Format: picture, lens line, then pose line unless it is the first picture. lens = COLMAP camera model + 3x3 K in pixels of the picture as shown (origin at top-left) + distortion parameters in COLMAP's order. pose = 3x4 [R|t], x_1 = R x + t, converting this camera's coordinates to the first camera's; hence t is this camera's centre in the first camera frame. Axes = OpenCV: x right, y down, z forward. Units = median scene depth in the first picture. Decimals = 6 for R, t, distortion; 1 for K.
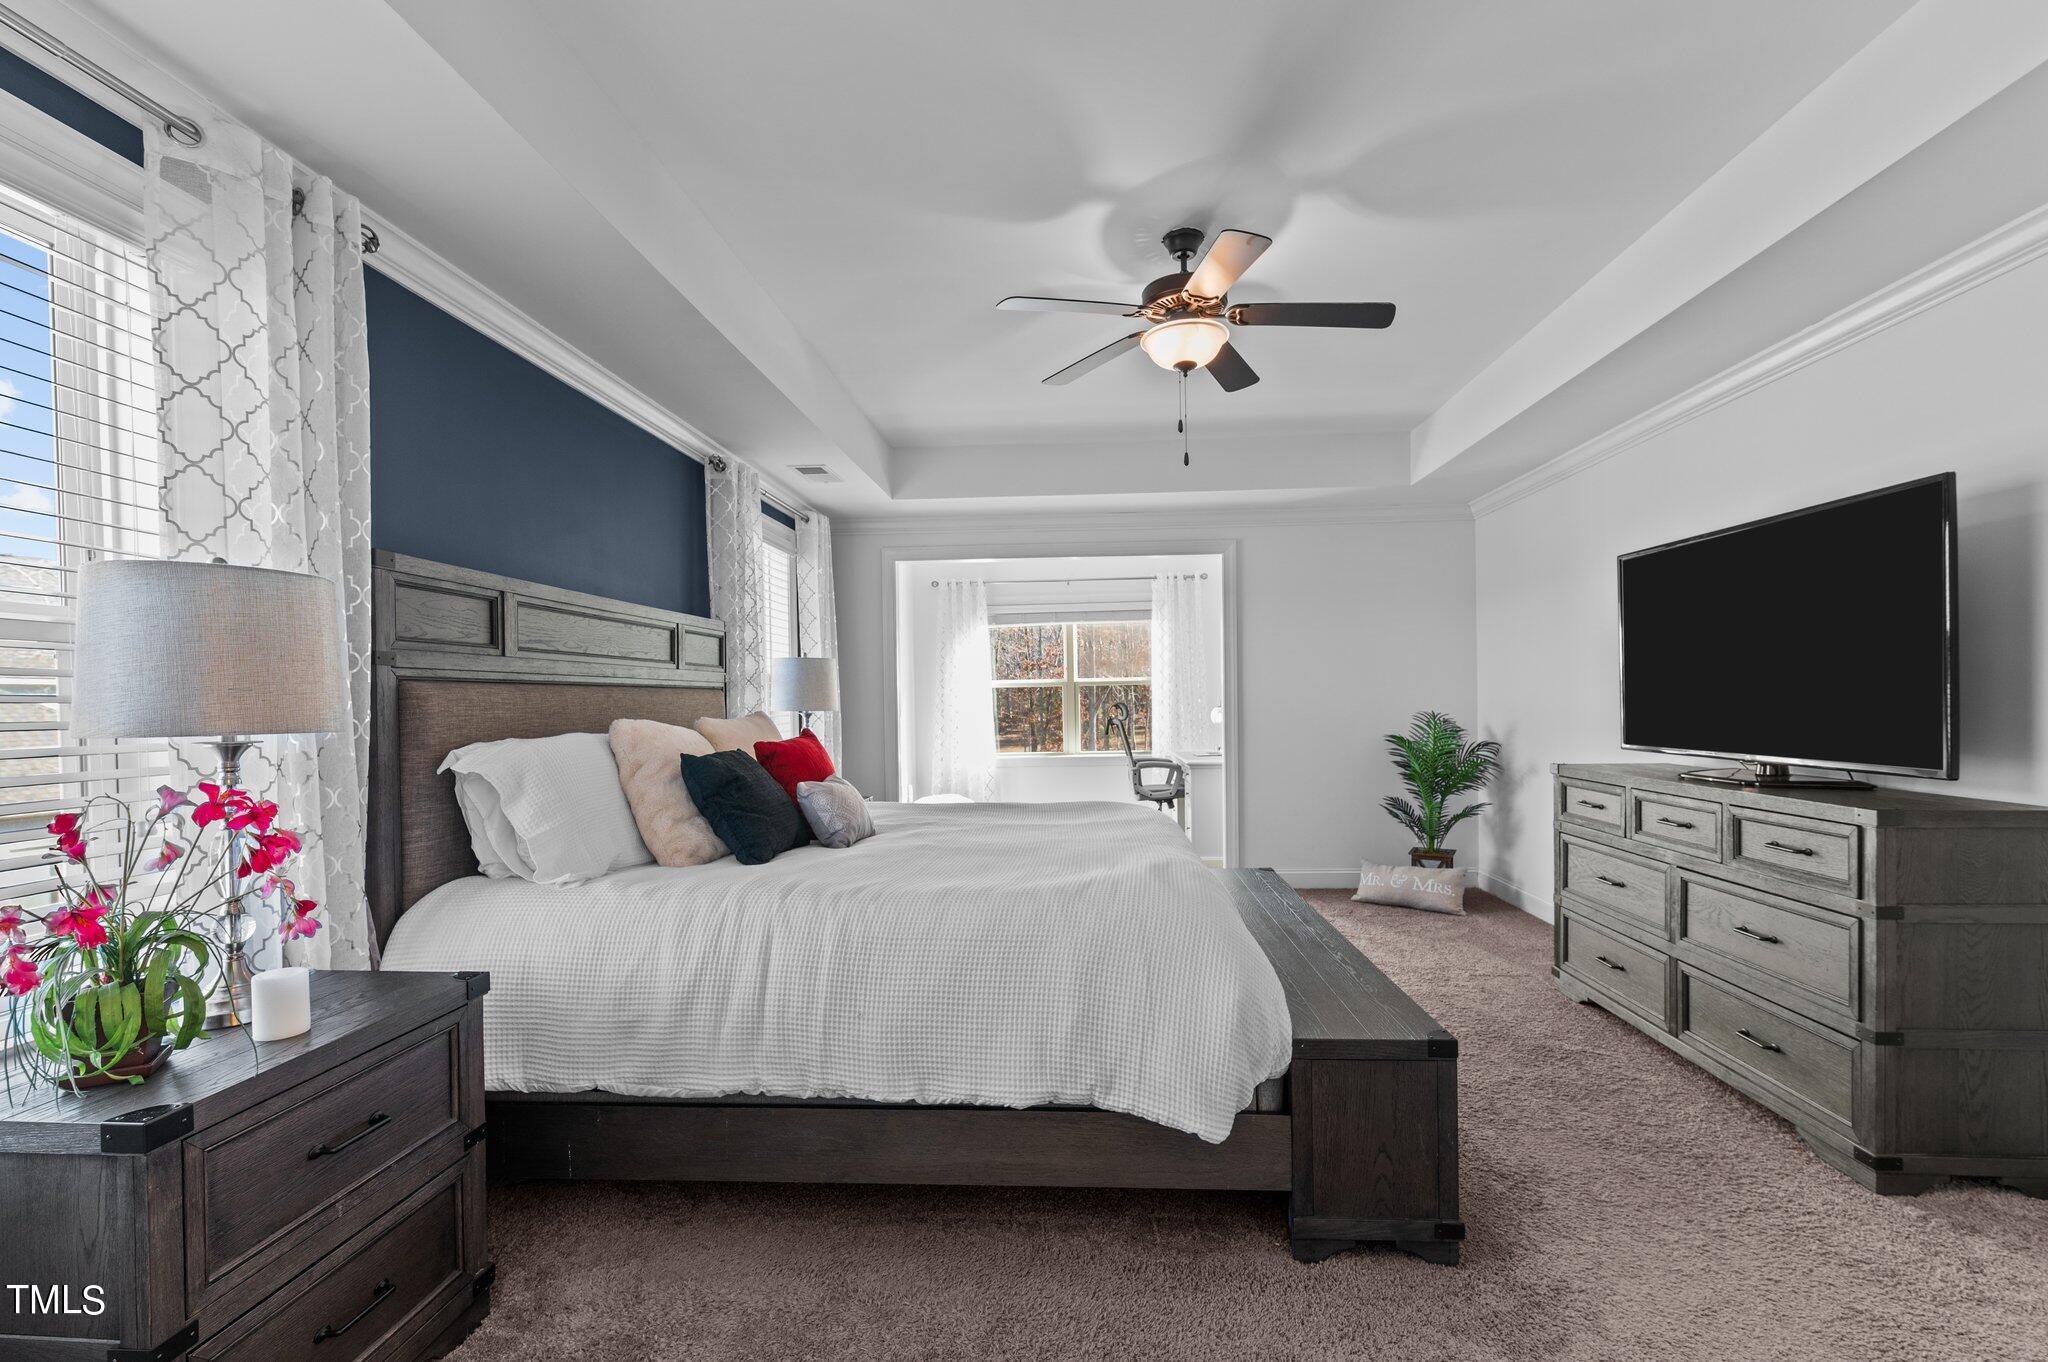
lens RADIAL K [[880.6, 0, 1037.9], [0, 880.6, 697.7], [0, 0, 1]] dist [0.001918, -0.000319]
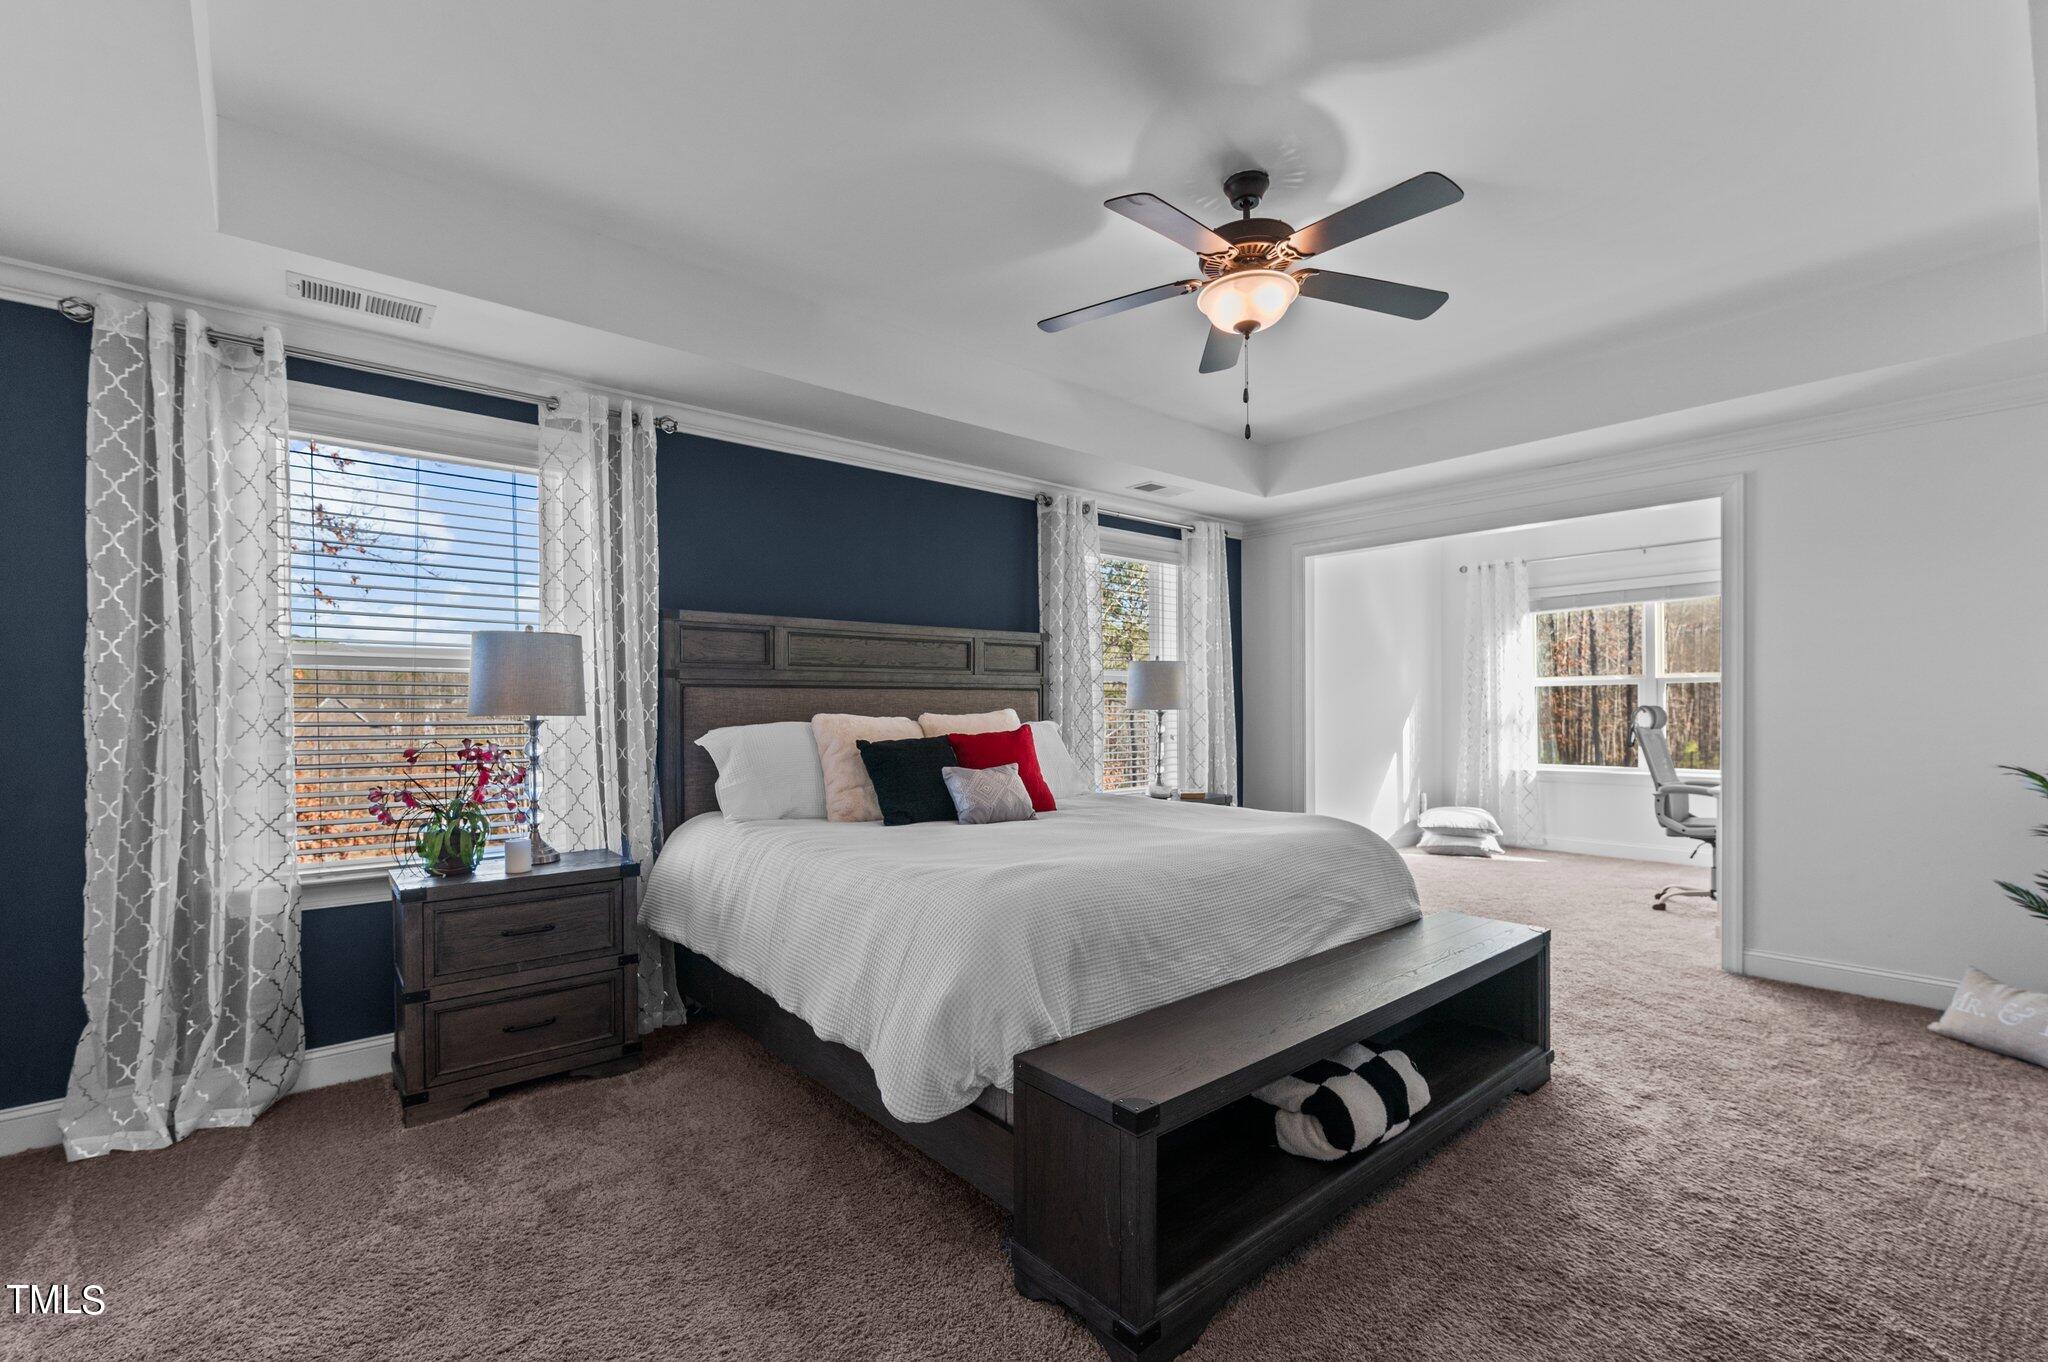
lens RADIAL K [[880.6, 0, 1035.9], [0, 880.6, 696.9], [0, 0, 1]] dist [0.001918, -0.000319]
pose [[0.703623, 0.003014, -0.710567, 0.723479], [-0.003071, 0.999995, 0.001200, -0.003635], [0.710567, 0.001338, 0.703628, 0.248789]]
